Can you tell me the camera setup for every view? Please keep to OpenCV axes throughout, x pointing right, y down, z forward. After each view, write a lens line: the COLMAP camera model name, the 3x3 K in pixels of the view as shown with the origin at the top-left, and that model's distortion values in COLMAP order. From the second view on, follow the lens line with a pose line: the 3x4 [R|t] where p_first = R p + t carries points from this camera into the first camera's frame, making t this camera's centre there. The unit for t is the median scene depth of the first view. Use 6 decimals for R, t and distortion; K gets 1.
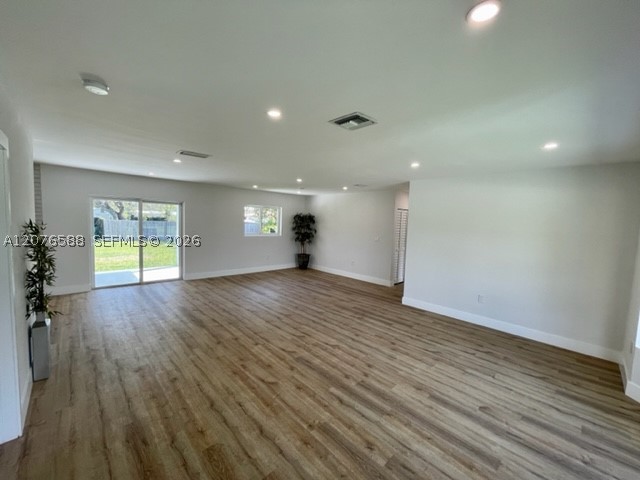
lens RADIAL K [[258.7, 0, 318.5], [0, 258.7, 240.0], [0, 0, 1]] dist [-0.000605, 0.000115]
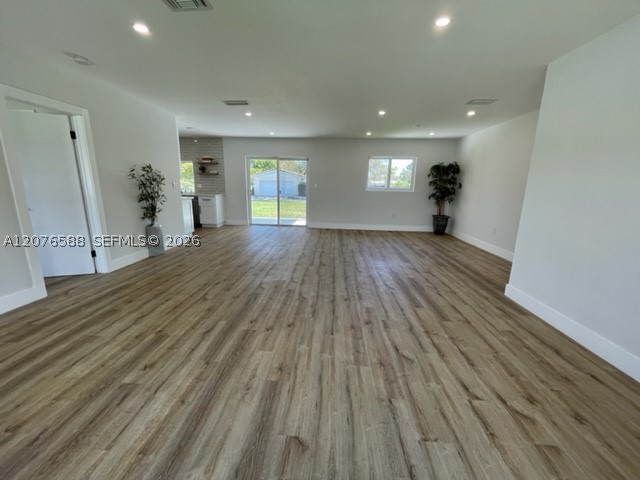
lens RADIAL K [[258.7, 0, 318.5], [0, 258.7, 240.0], [0, 0, 1]] dist [-0.000605, 0.000115]
pose [[0.679842, 0.131997, -0.721382, 0.572267], [-0.047421, 0.989522, 0.136370, 0.081045], [0.731824, -0.058501, 0.678978, 0.384986]]
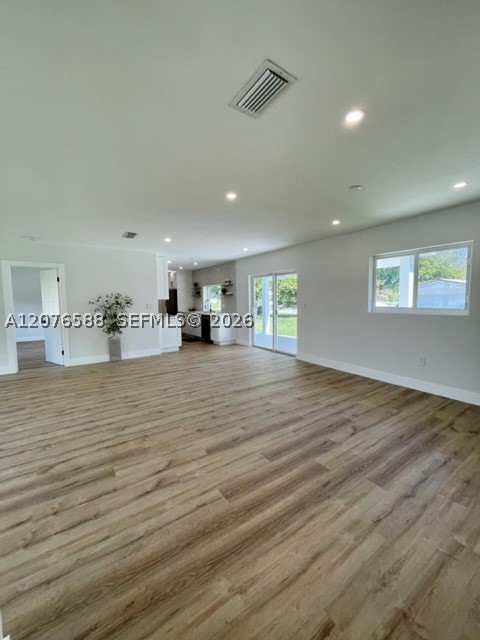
lens RADIAL K [[258.7, 0, 240.2], [0, 258.7, 319.2], [0, 0, 1]] dist [-0.000605, 0.000115]
pose [[-0.173242, 0.041496, -0.984005, 0.595395], [-0.064043, 0.996523, 0.053299, -0.020051], [0.982795, 0.072252, -0.169982, 1.513555]]
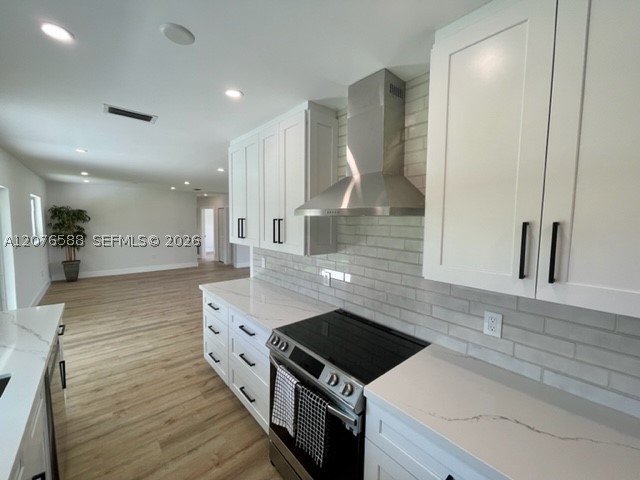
lens RADIAL K [[258.7, 0, 318.5], [0, 258.7, 240.0], [0, 0, 1]] dist [-0.000605, 0.000115]
pose [[0.044511, -0.112668, 0.992635, -1.635817], [0.057728, 0.992250, 0.110036, -0.106446], [-0.997340, 0.052405, 0.050670, 0.499952]]
